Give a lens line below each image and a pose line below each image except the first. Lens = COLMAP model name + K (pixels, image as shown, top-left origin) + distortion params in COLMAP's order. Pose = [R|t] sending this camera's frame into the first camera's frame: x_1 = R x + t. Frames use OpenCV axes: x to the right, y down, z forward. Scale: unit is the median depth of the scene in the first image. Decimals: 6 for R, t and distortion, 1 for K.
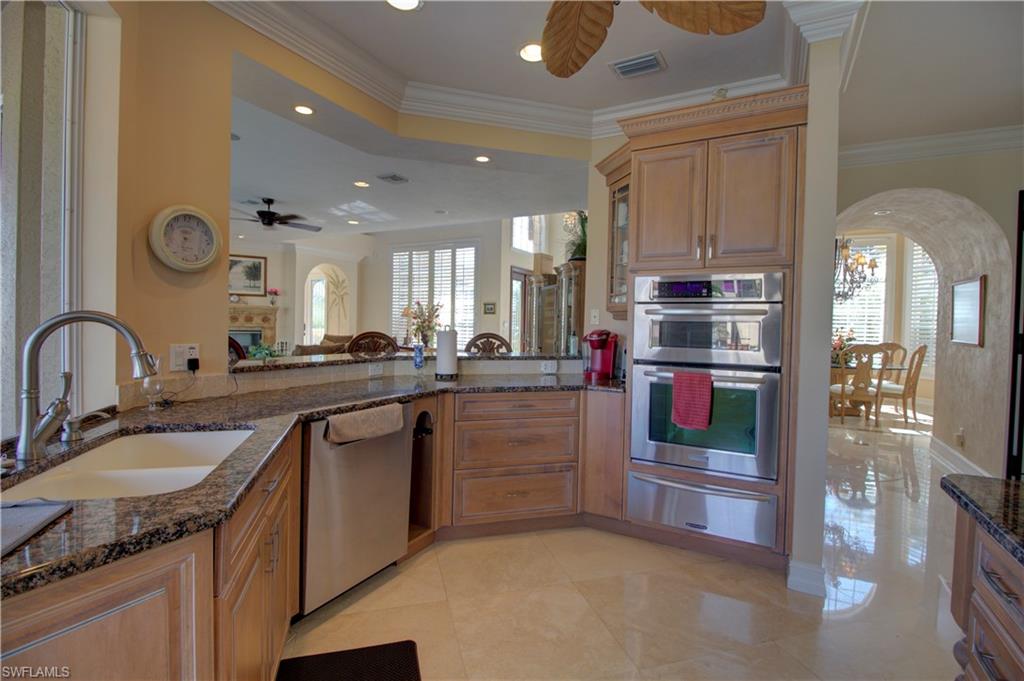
lens RADIAL K [[474.2, 0, 517.2], [0, 474.2, 334.9], [0, 0, 1]] dist [-0.008203, -0.007271]
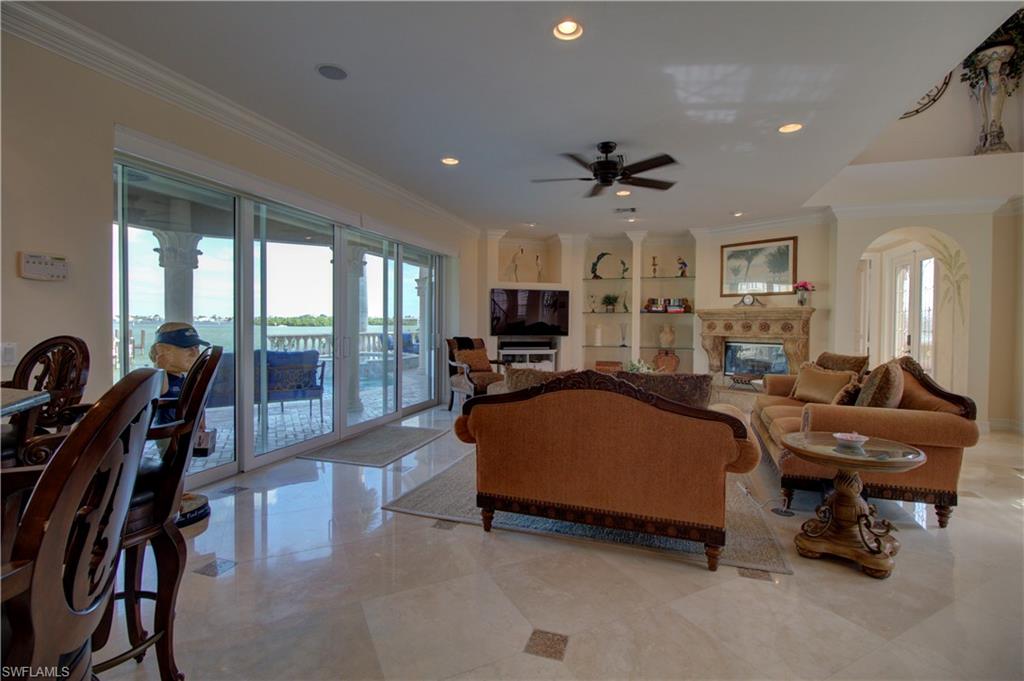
lens RADIAL K [[474.2, 0, 514.0], [0, 474.2, 336.7], [0, 0, 1]] dist [-0.008203, -0.007271]
pose [[0.170379, 0.002086, -0.985376, 0.251500], [-0.029981, 0.999546, -0.003068, -0.018286], [0.984922, 0.030066, 0.170364, 1.710876]]
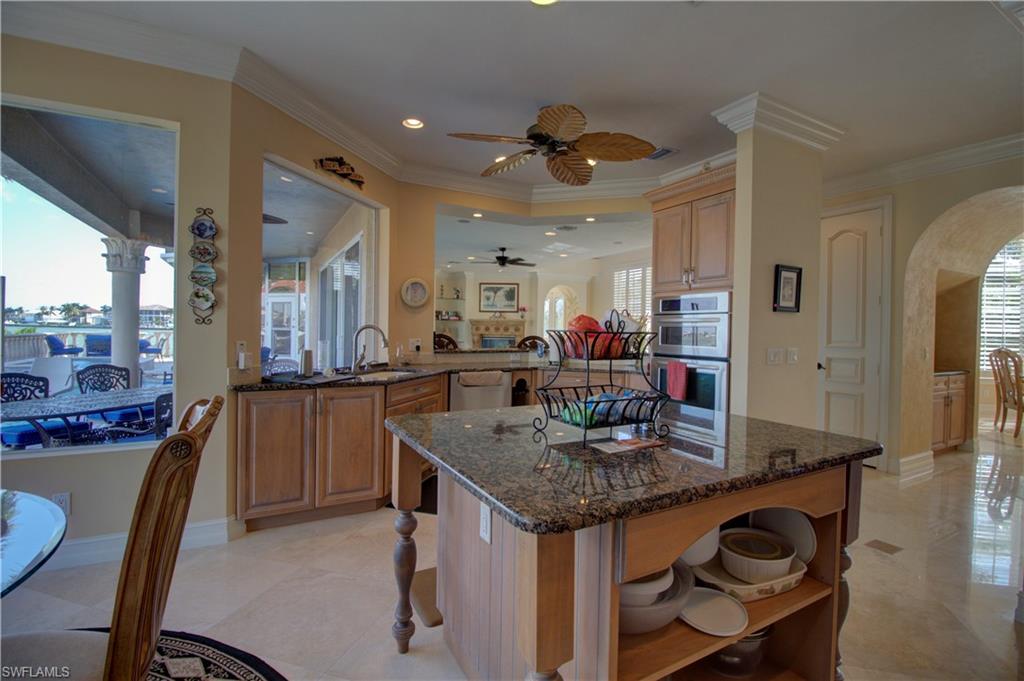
lens RADIAL K [[474.2, 0, 510.7], [0, 474.2, 331.4], [0, 0, 1]] dist [-0.008203, -0.007271]
pose [[0.832154, -0.005389, -0.554518, 0.708834], [-0.010513, 0.999620, -0.025491, 0.027350], [0.554445, 0.027042, 0.831781, -0.480329]]
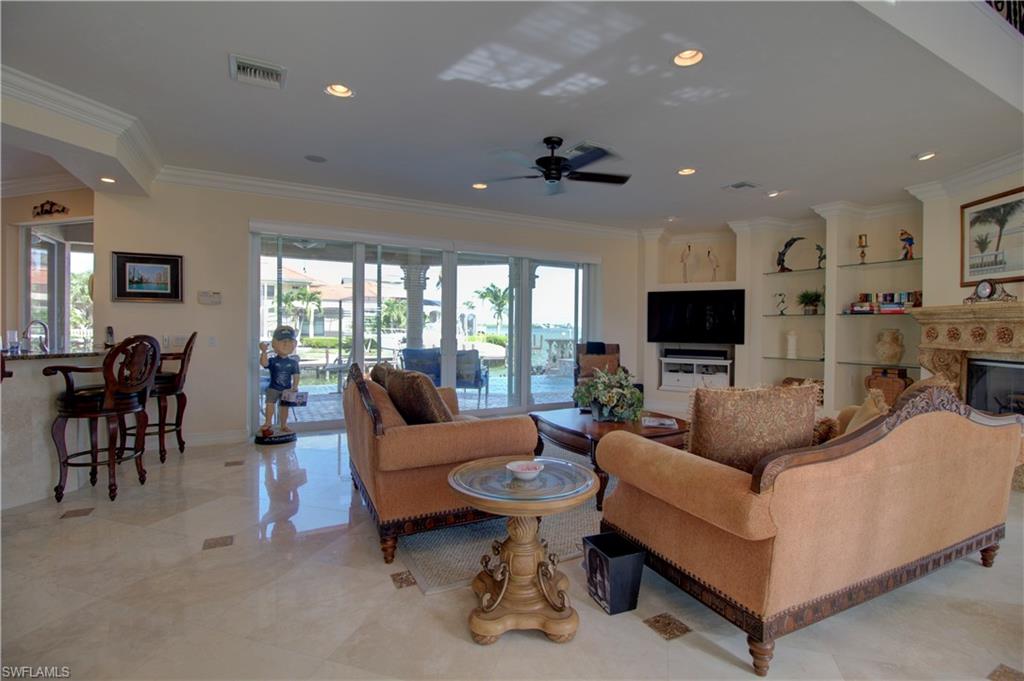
lens RADIAL K [[474.2, 0, 511.5], [0, 474.2, 336.6], [0, 0, 1]] dist [-0.008203, -0.007271]
pose [[-0.562491, -0.016356, -0.826641, 0.071728], [-0.047538, 0.998790, 0.012585, -0.056449], [0.825435, 0.046376, -0.562588, 2.952567]]
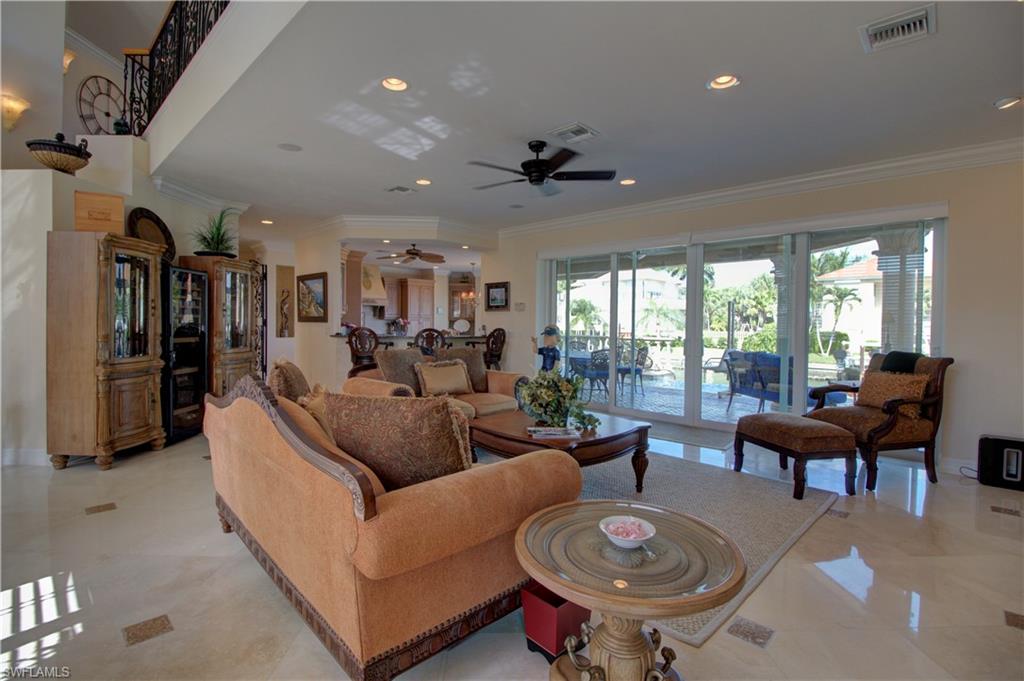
lens RADIAL K [[474.2, 0, 508.3], [0, 474.2, 335.9], [0, 0, 1]] dist [-0.008203, -0.007271]
pose [[-0.955472, -0.052913, 0.290299, -1.526793], [-0.037501, 0.997588, 0.058403, -0.117503], [-0.292689, 0.044916, -0.955152, 3.689126]]
